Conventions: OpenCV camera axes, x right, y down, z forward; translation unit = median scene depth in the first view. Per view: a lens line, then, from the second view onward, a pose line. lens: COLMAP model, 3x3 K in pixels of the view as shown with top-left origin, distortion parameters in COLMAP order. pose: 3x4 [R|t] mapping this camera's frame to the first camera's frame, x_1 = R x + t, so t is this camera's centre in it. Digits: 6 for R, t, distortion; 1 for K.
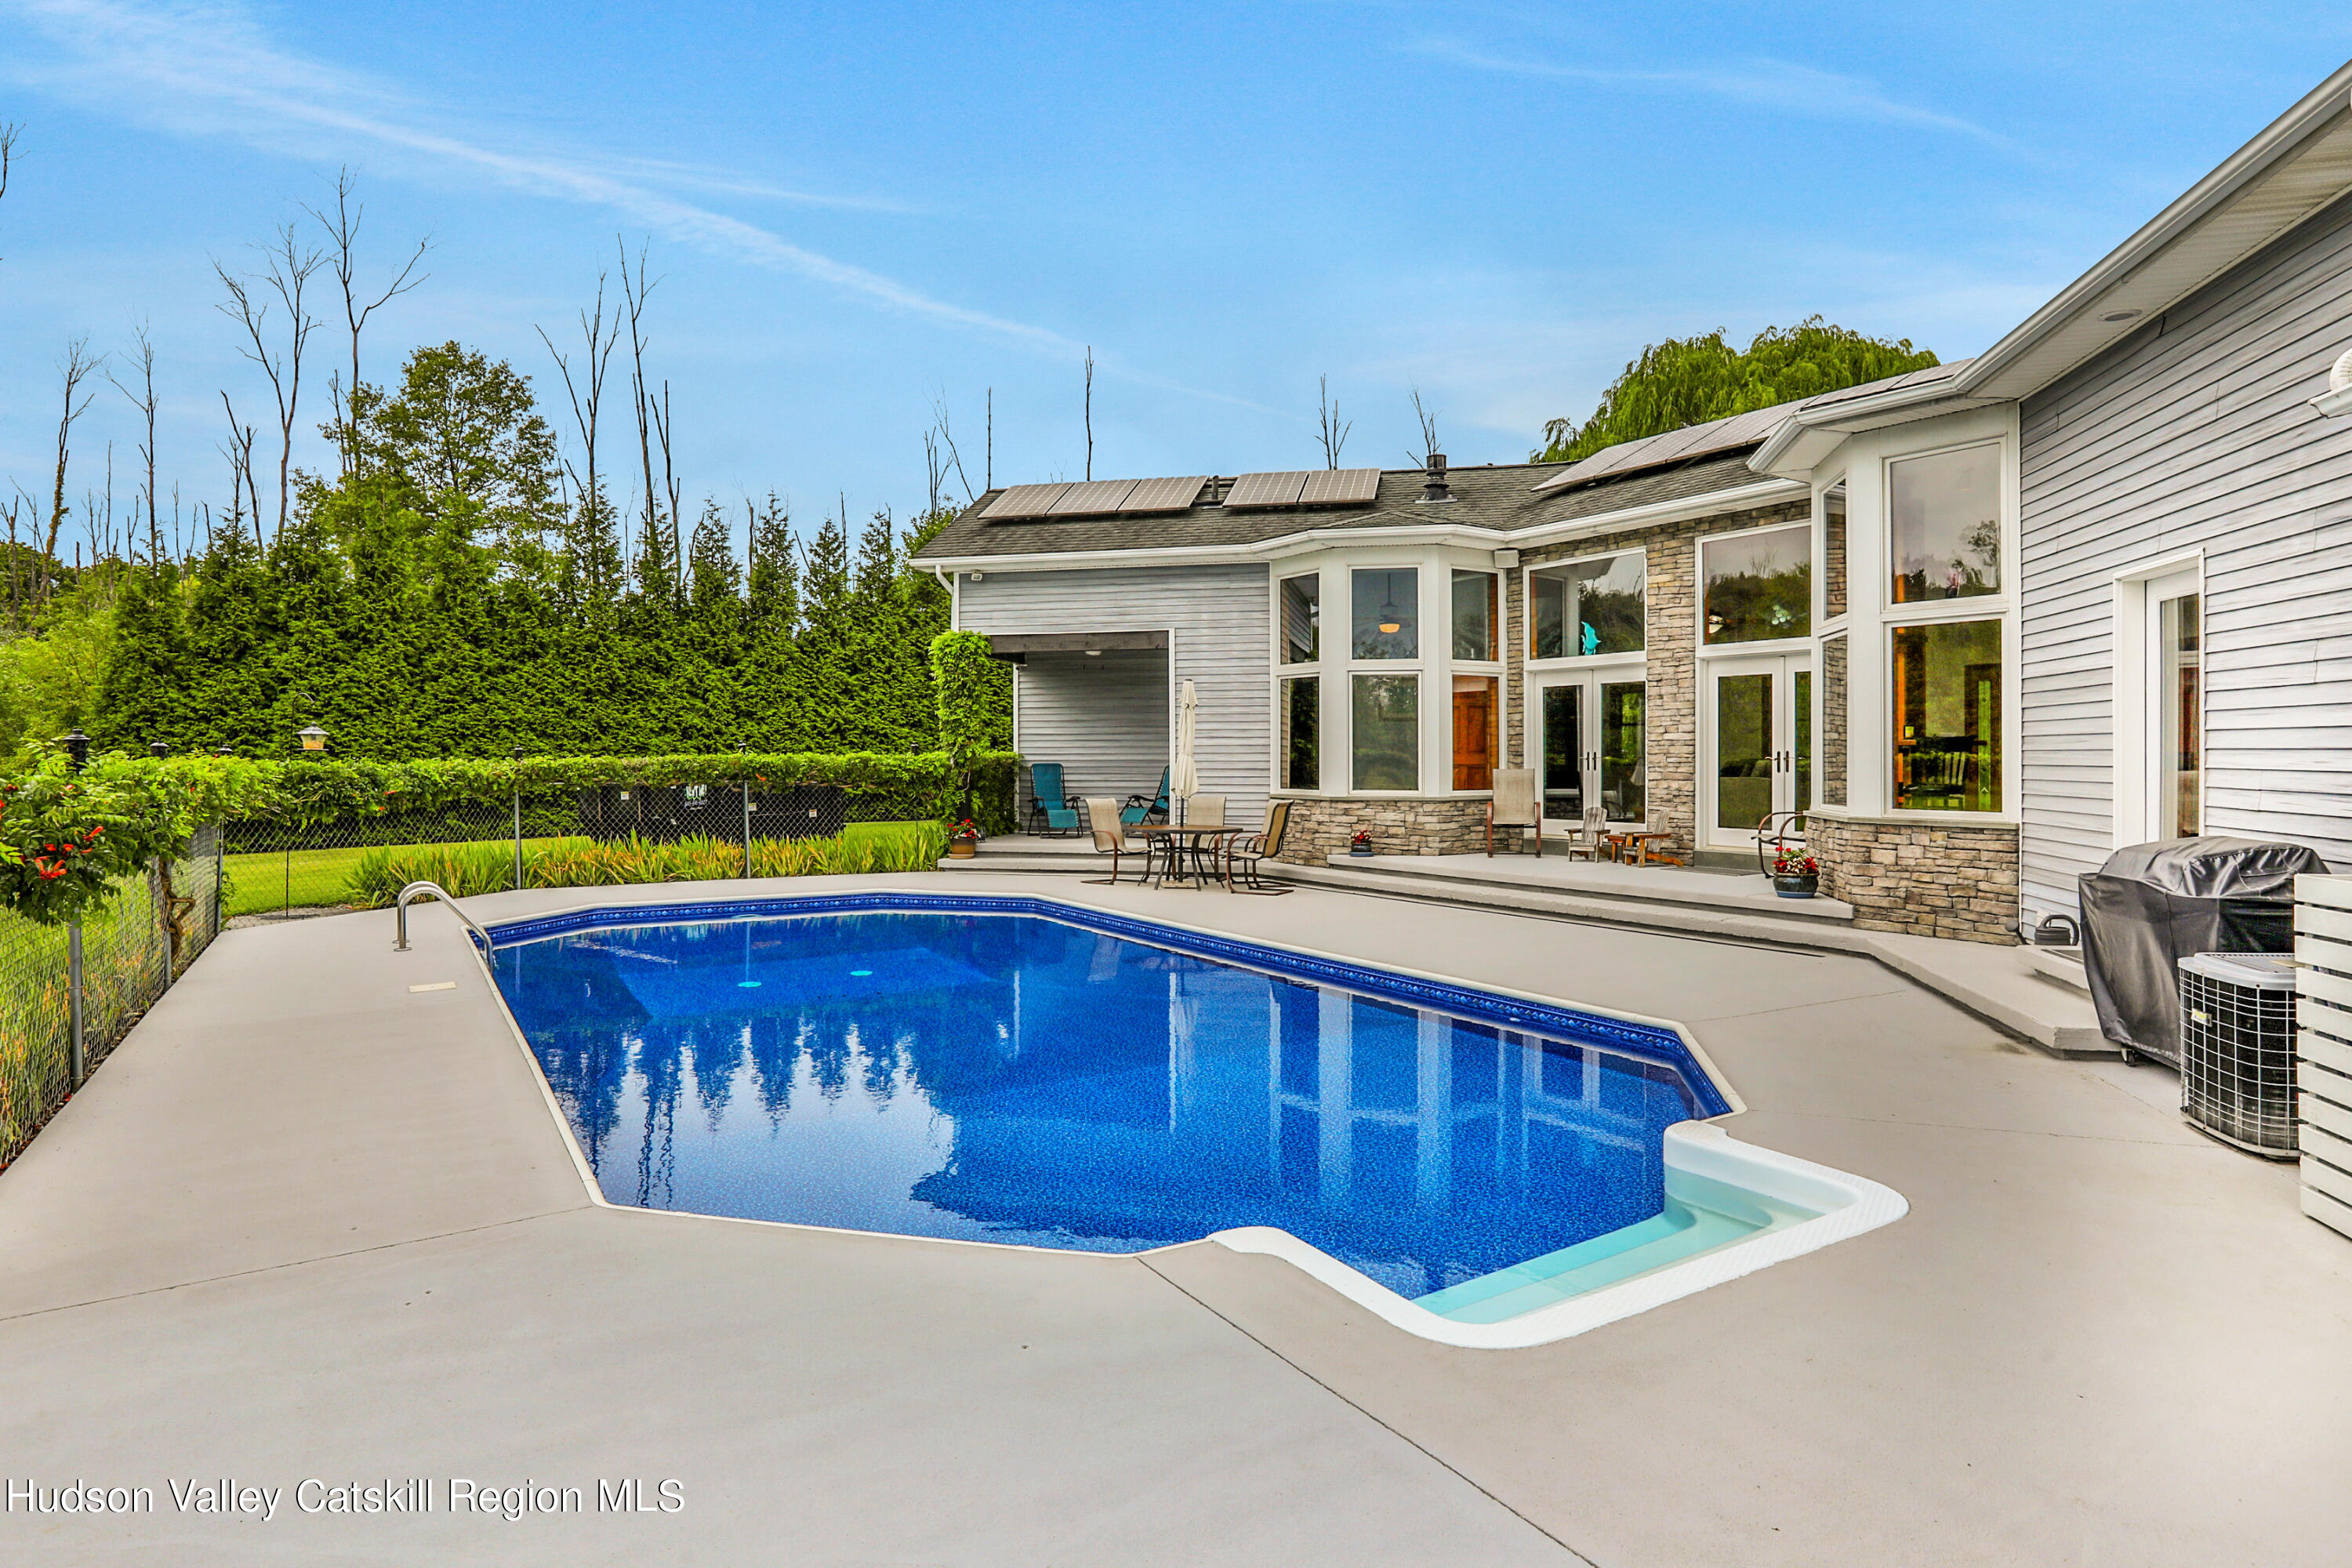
lens RADIAL K [[1303.8, 0, 1176.0], [0, 1303.8, 784.0], [0, 0, 1]] dist [-0.052480, -0.000146]
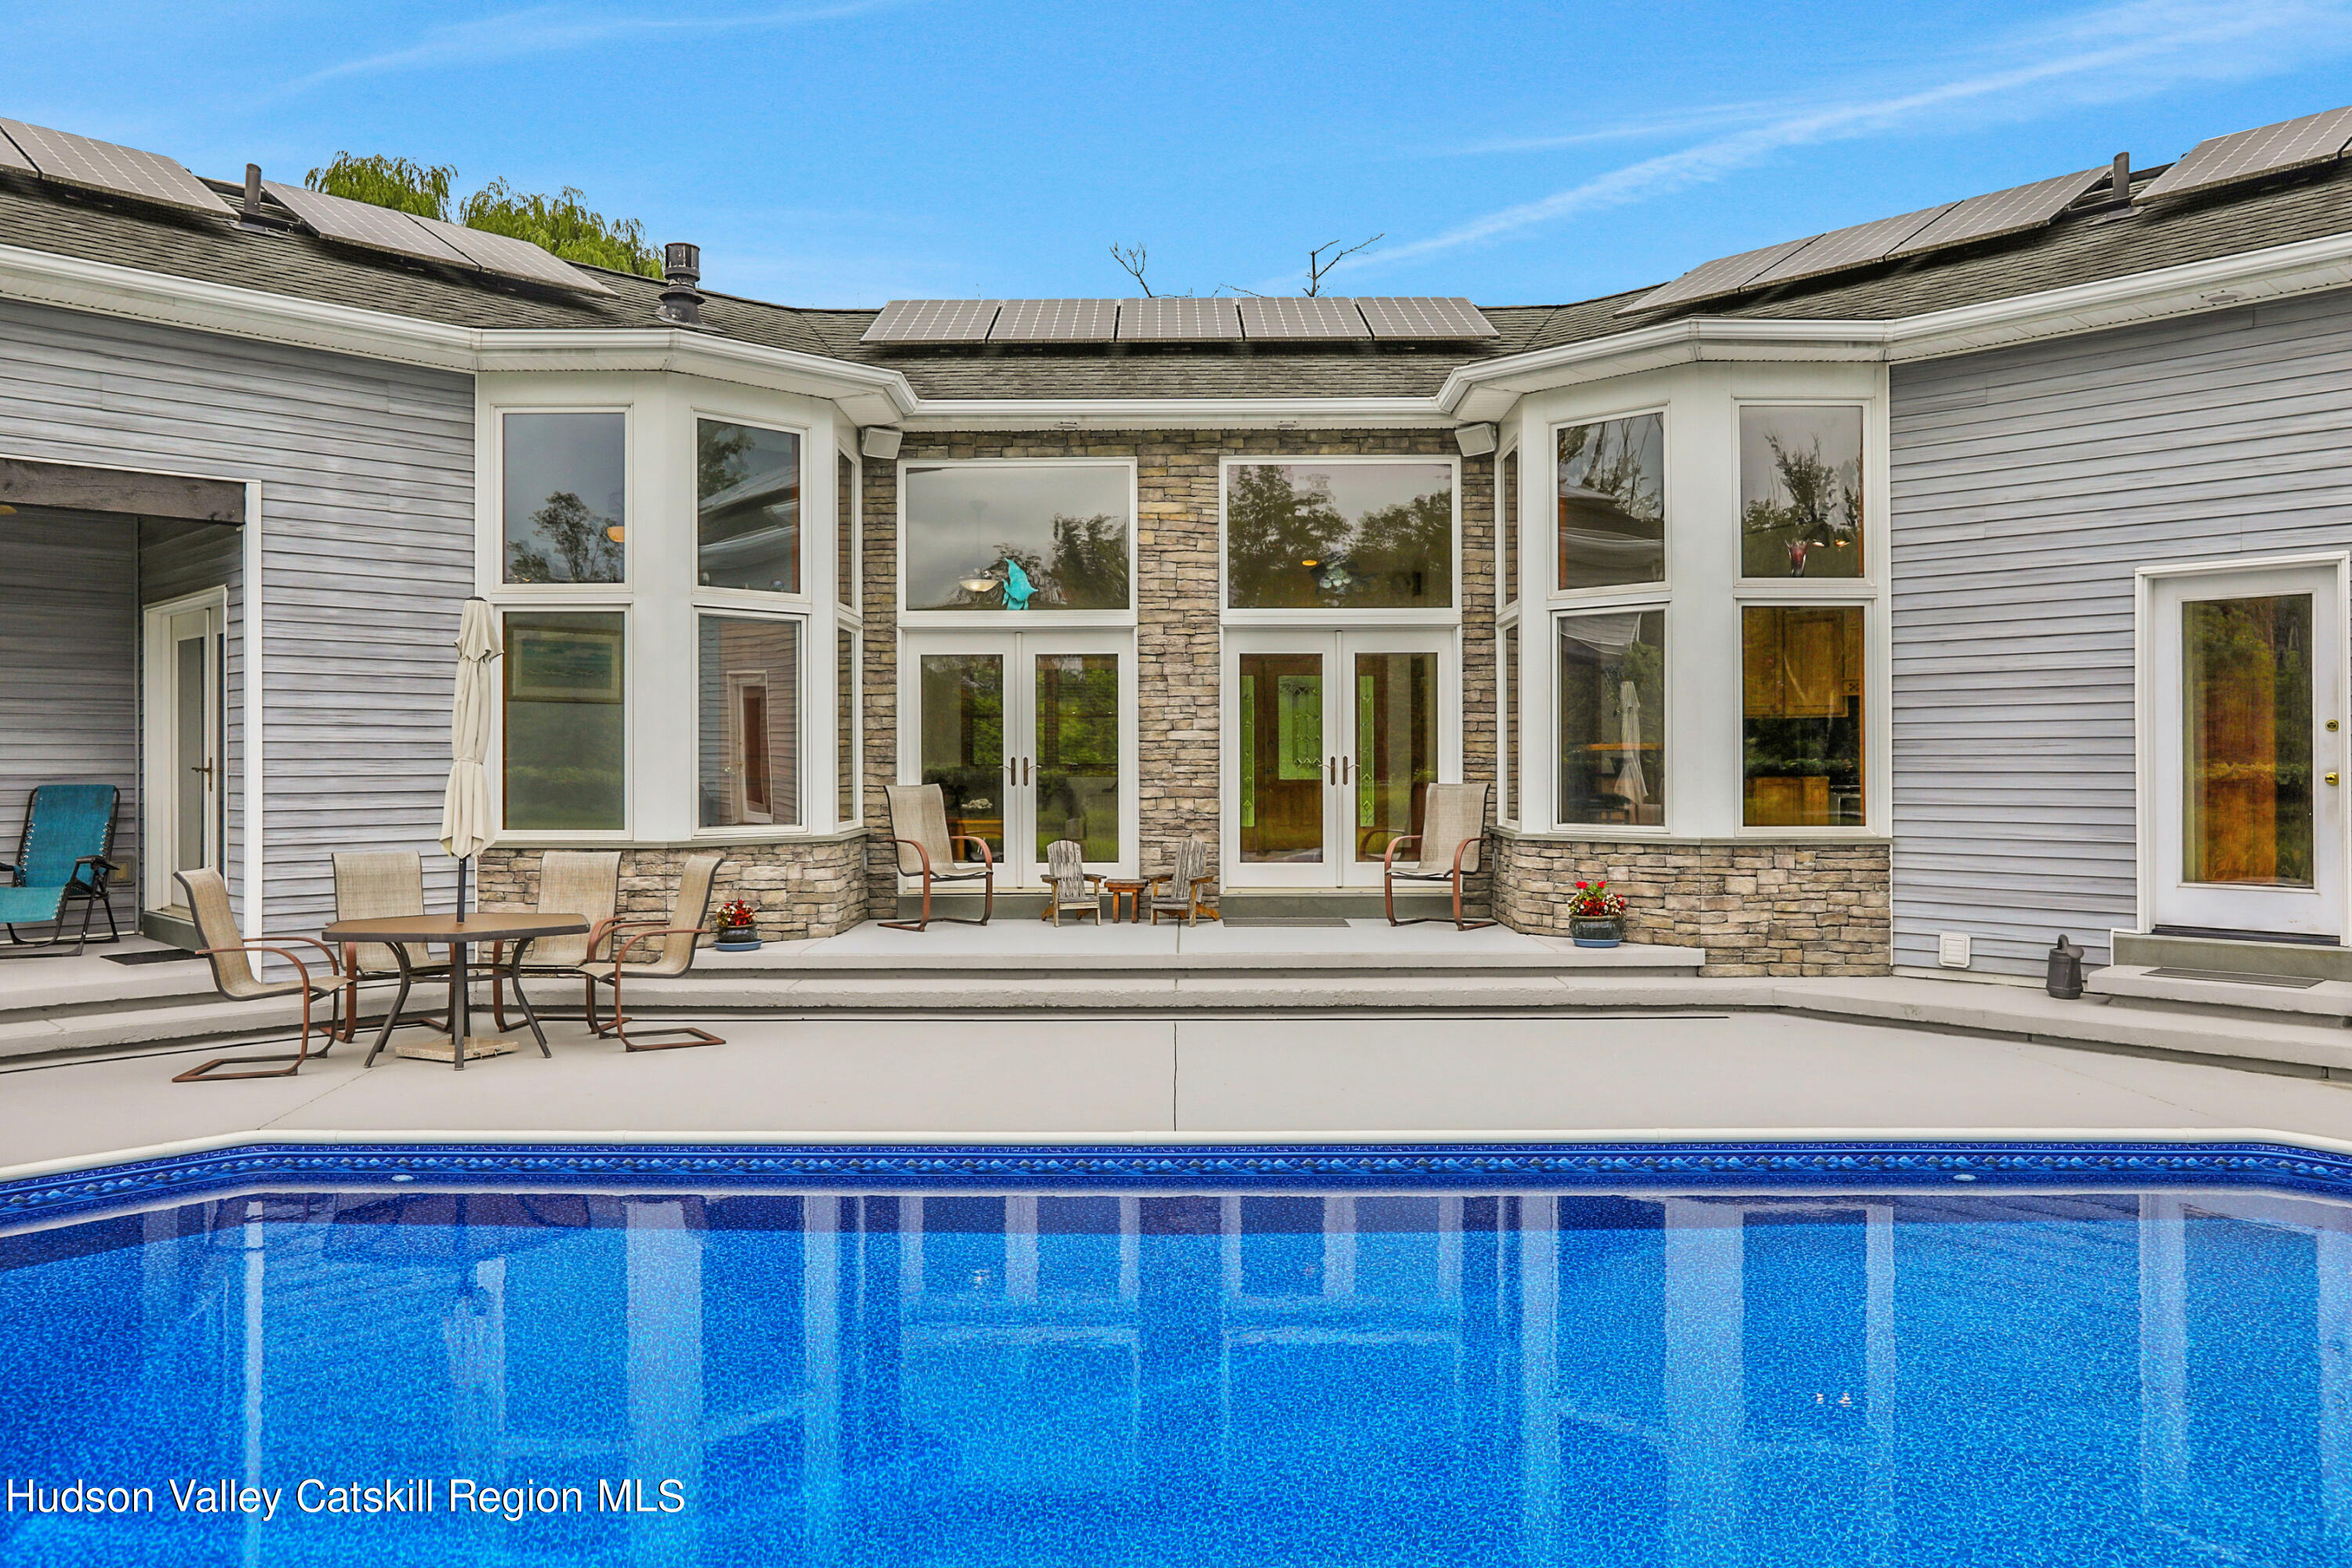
lens RADIAL K [[1632.4, 0, 1176.0], [0, 1632.4, 784.0], [0, 0, 1]] dist [-0.021071, -0.000006]
pose [[0.536680, -0.012850, 0.843688, -0.330207], [0.020304, 0.999791, 0.002313, -0.011223], [-0.843541, 0.015889, 0.536829, 0.478265]]
